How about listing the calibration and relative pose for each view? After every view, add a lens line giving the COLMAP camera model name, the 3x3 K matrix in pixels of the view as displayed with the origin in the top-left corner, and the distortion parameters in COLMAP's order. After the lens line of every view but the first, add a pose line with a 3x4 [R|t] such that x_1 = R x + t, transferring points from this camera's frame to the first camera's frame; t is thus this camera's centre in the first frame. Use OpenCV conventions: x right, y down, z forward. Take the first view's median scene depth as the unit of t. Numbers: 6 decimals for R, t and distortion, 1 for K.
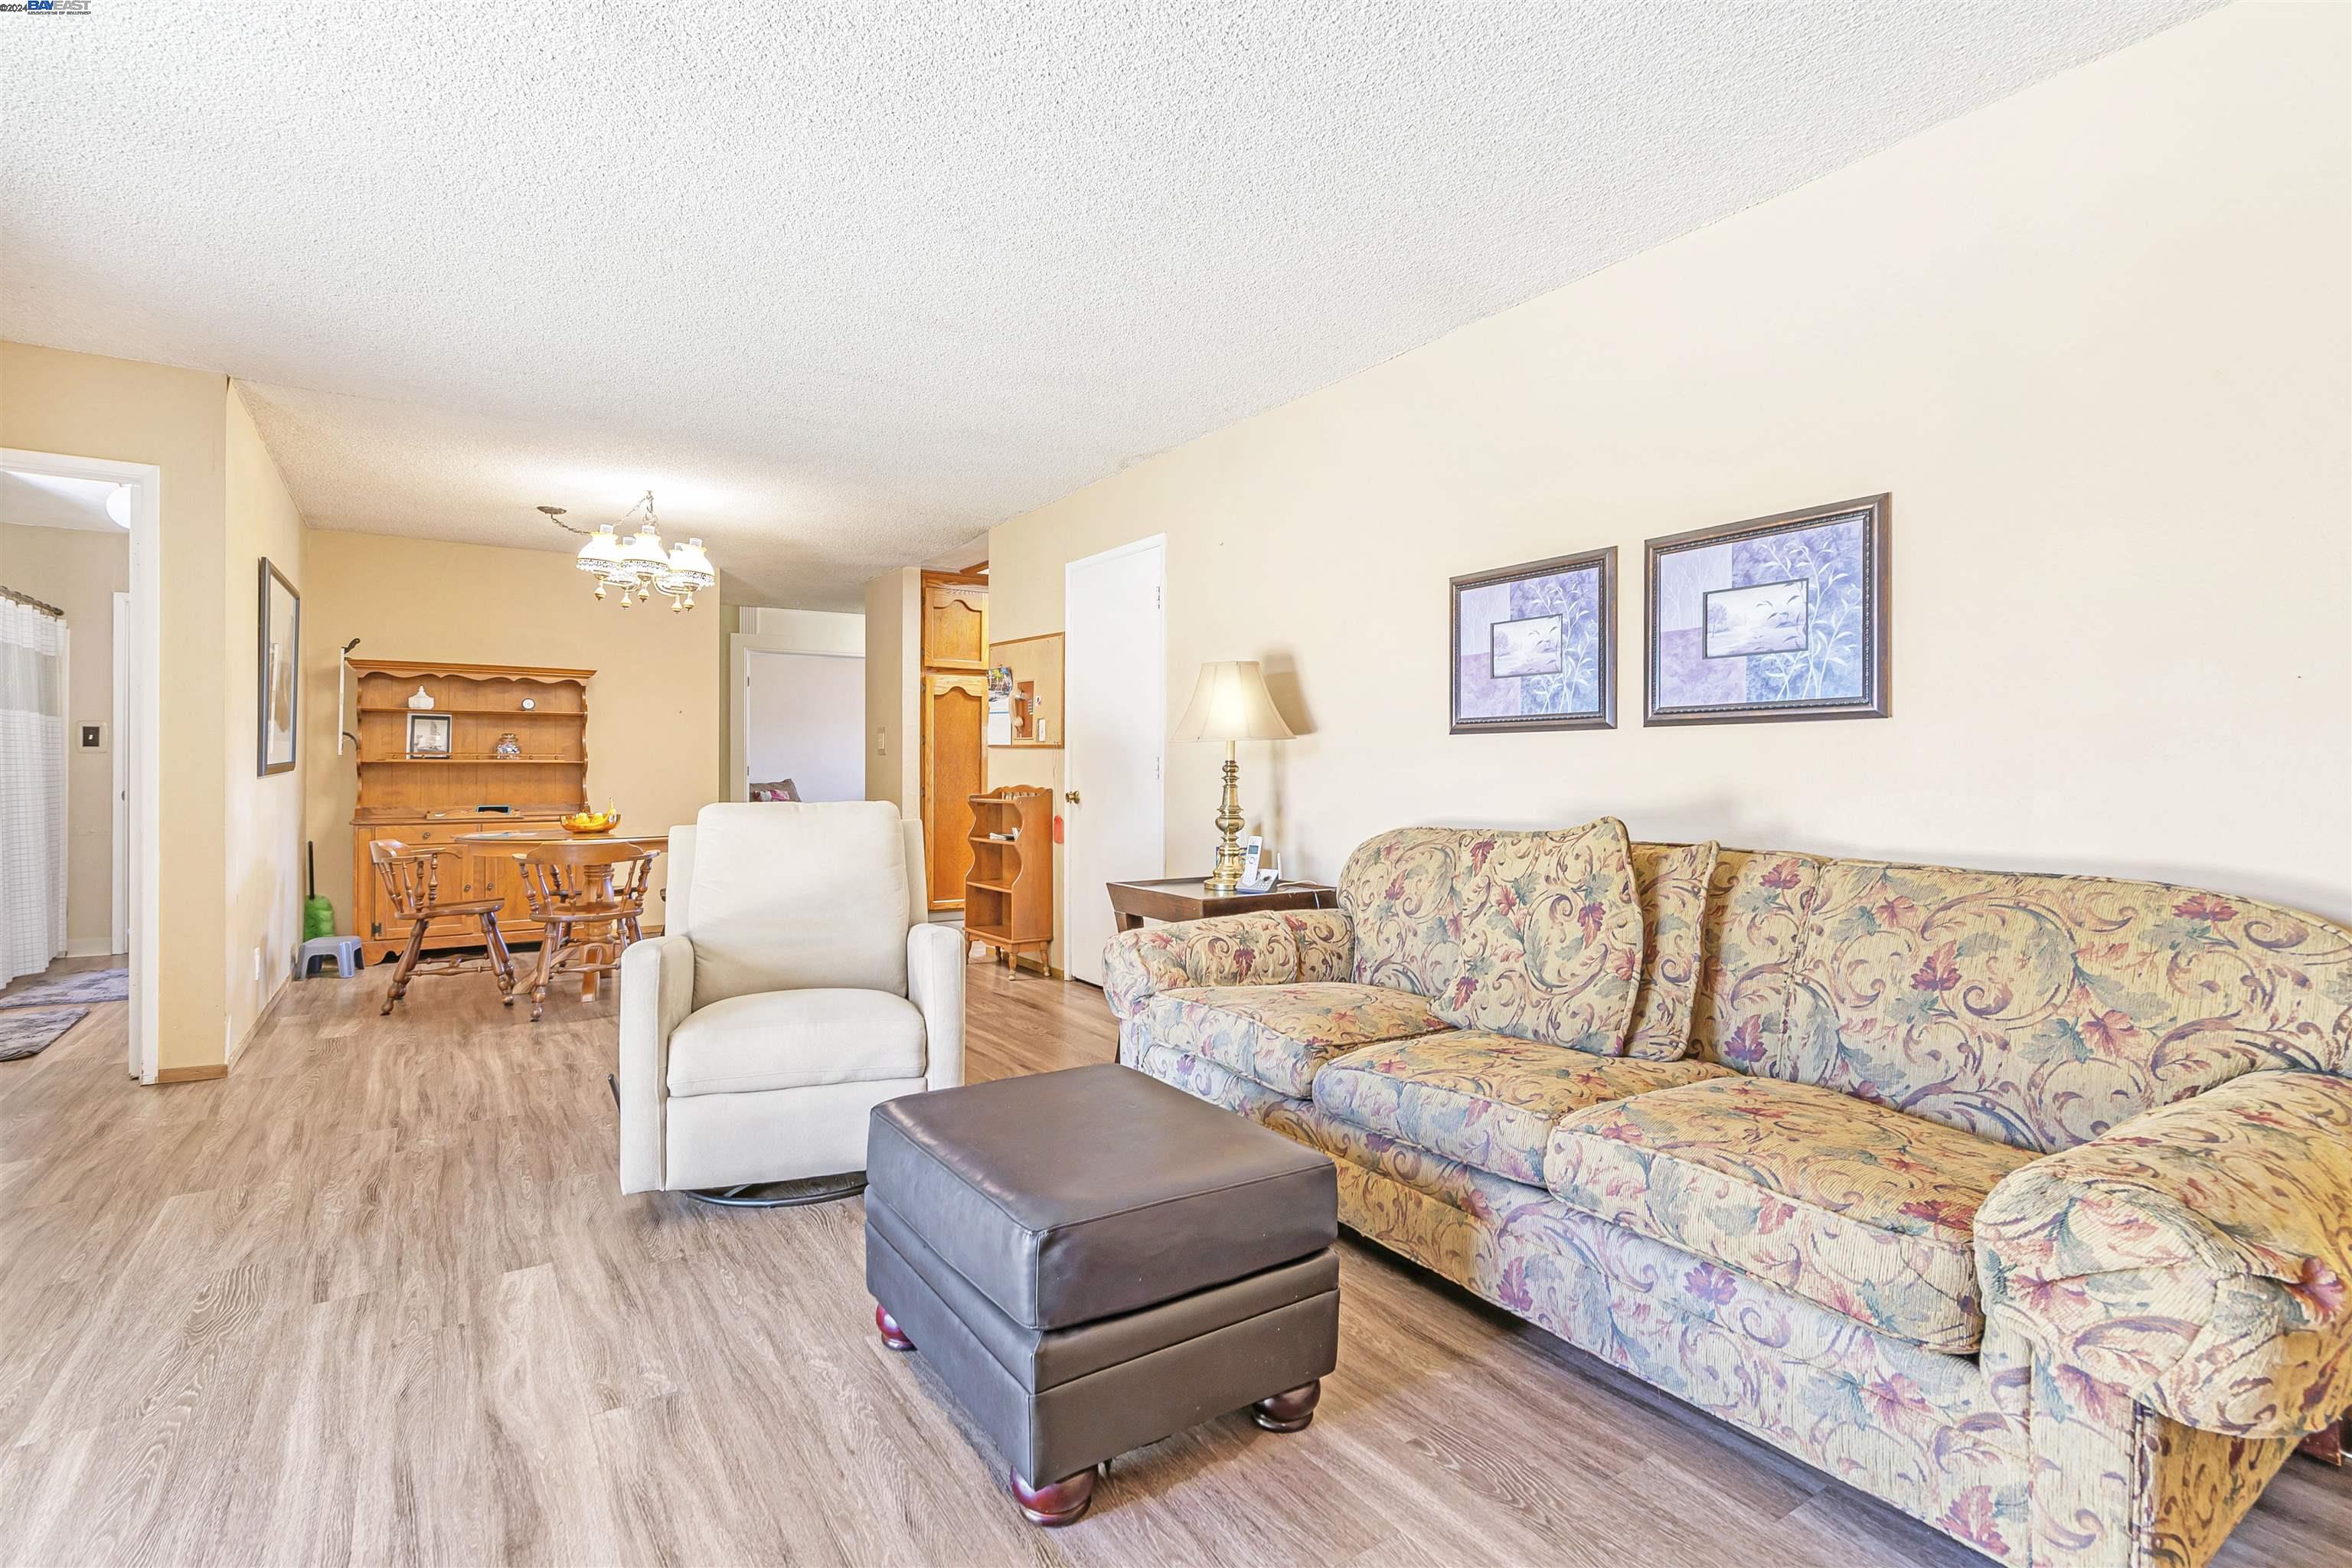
lens RADIAL K [[1086.9, 0, 1146.0], [0, 1086.9, 765.7], [0, 0, 1]] dist [0.000946, 0.001080]
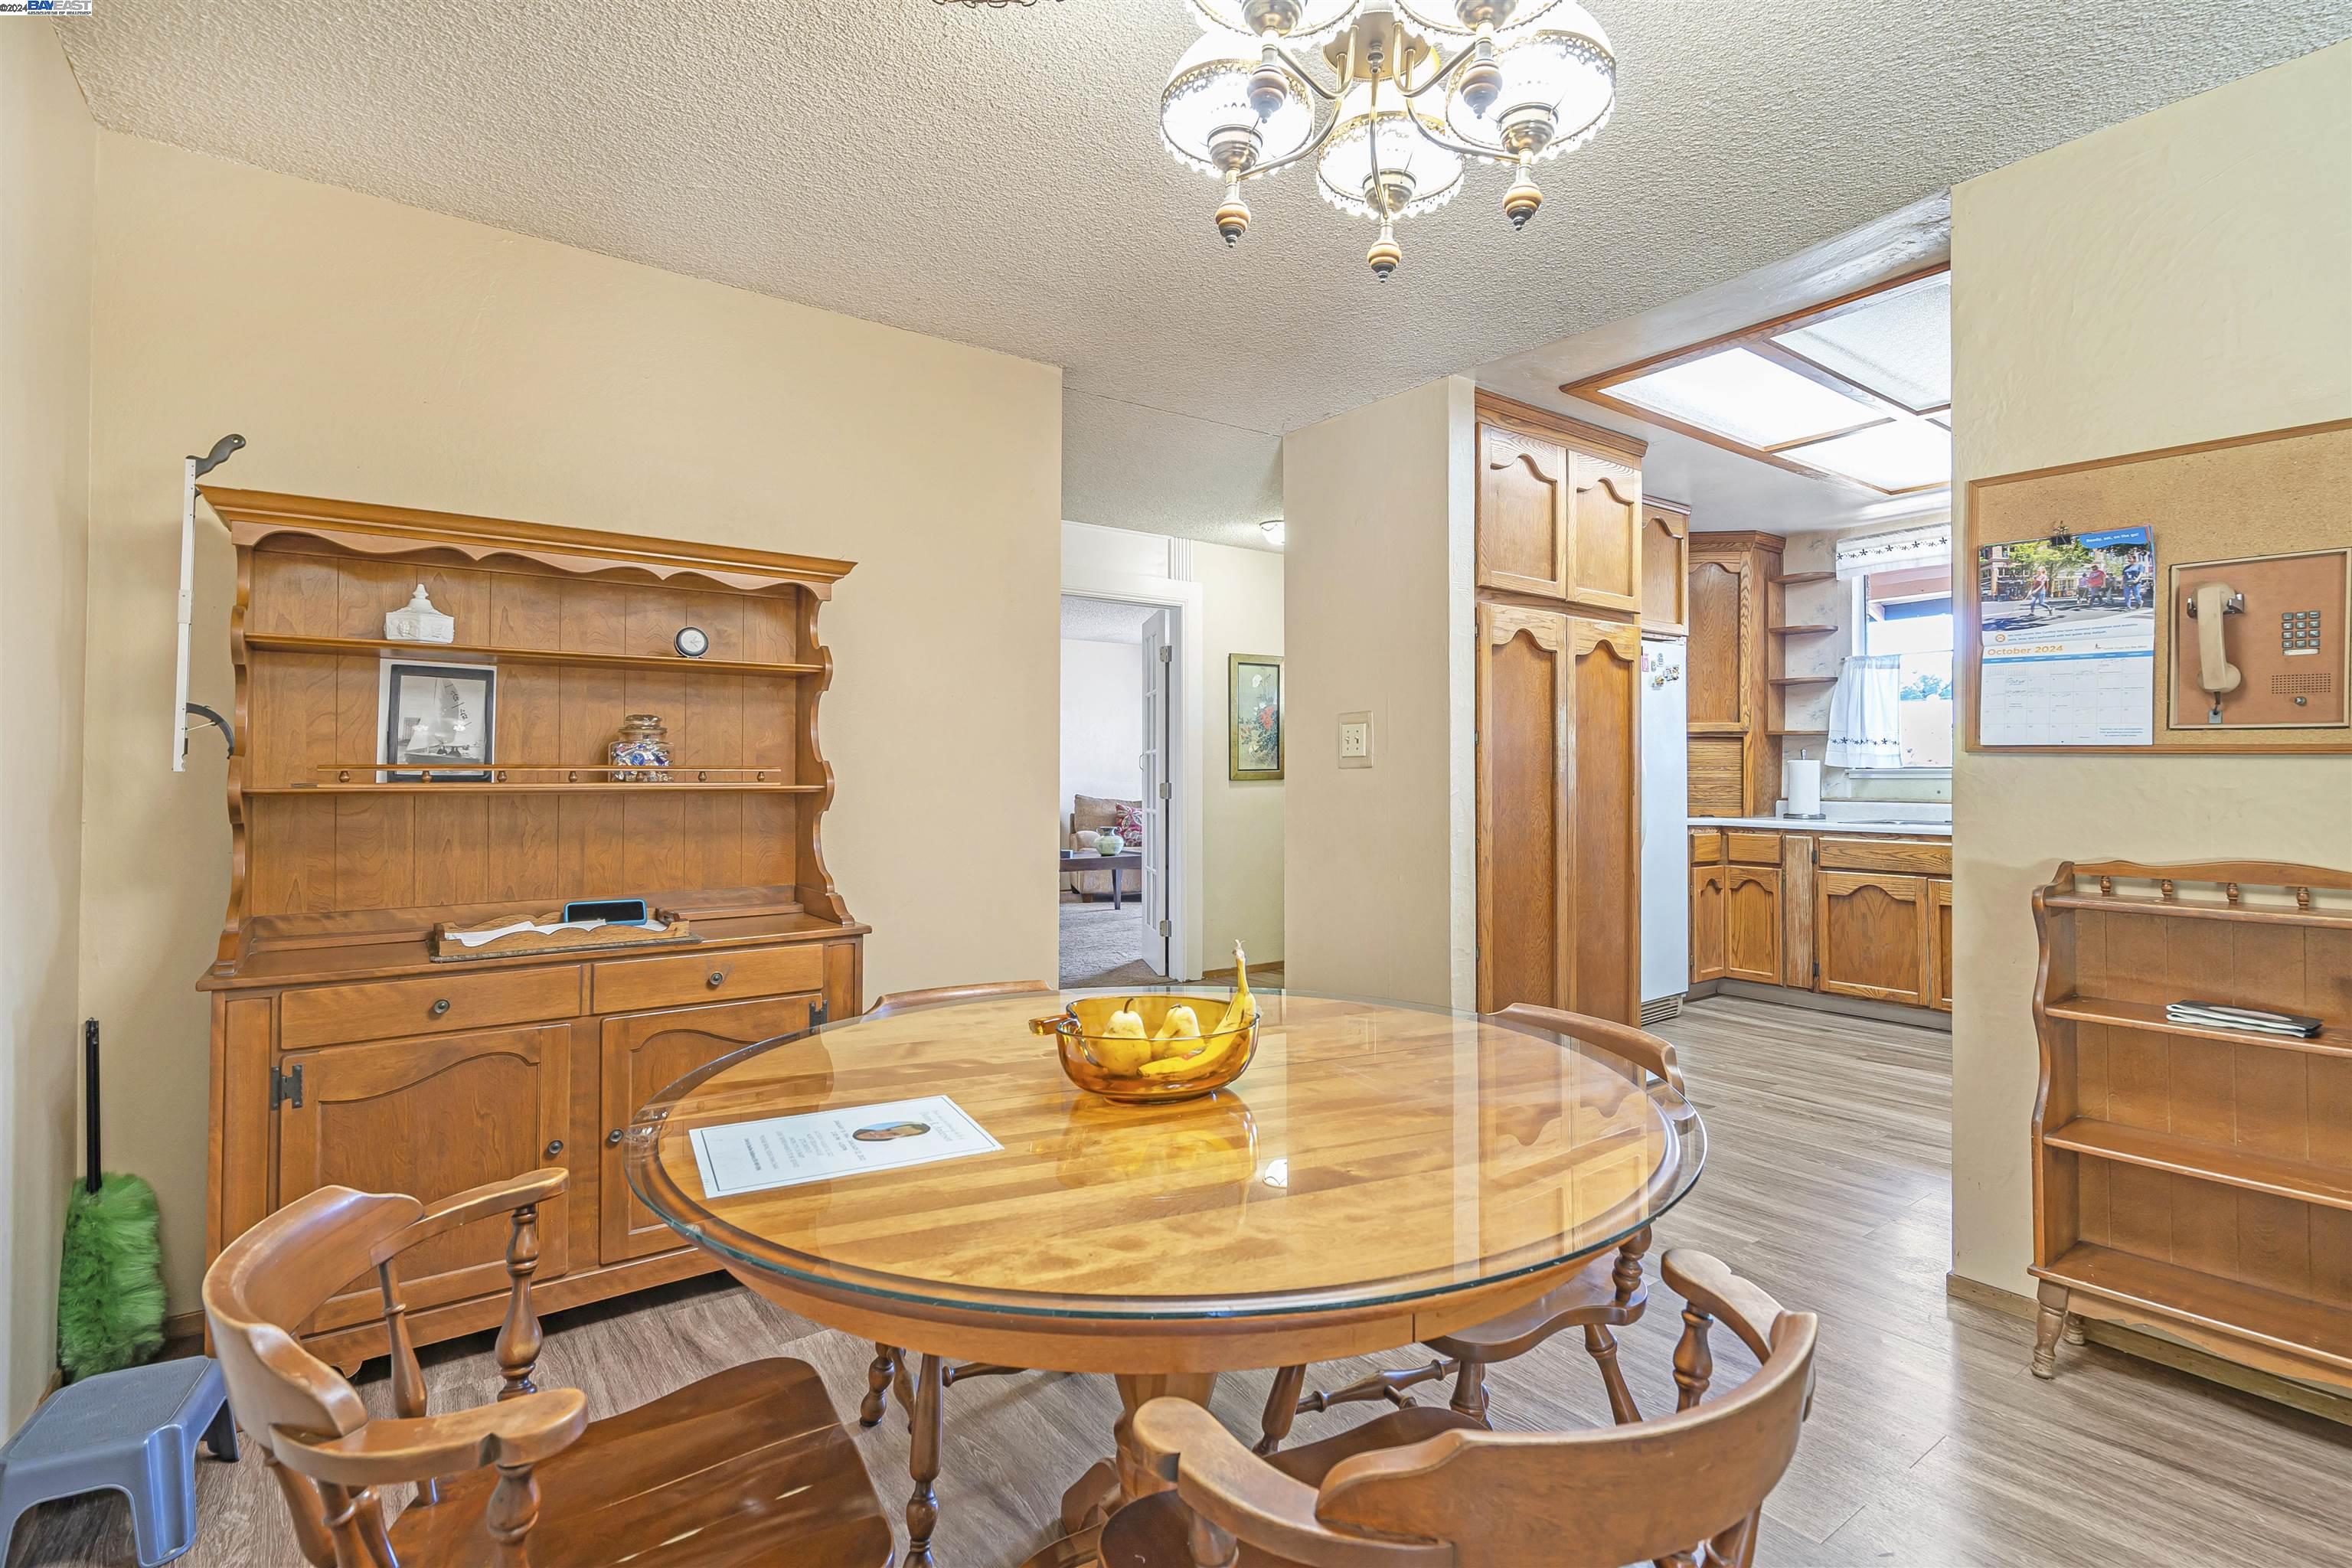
lens RADIAL K [[1086.9, 0, 1168.3], [0, 1086.9, 760.2], [0, 0, 1]] dist [0.000946, 0.001080]
pose [[0.998616, 0.001884, 0.052559, -0.695051], [-0.001377, 0.999952, -0.009670, -0.015877], [-0.052575, 0.009585, 0.998571, 0.994951]]
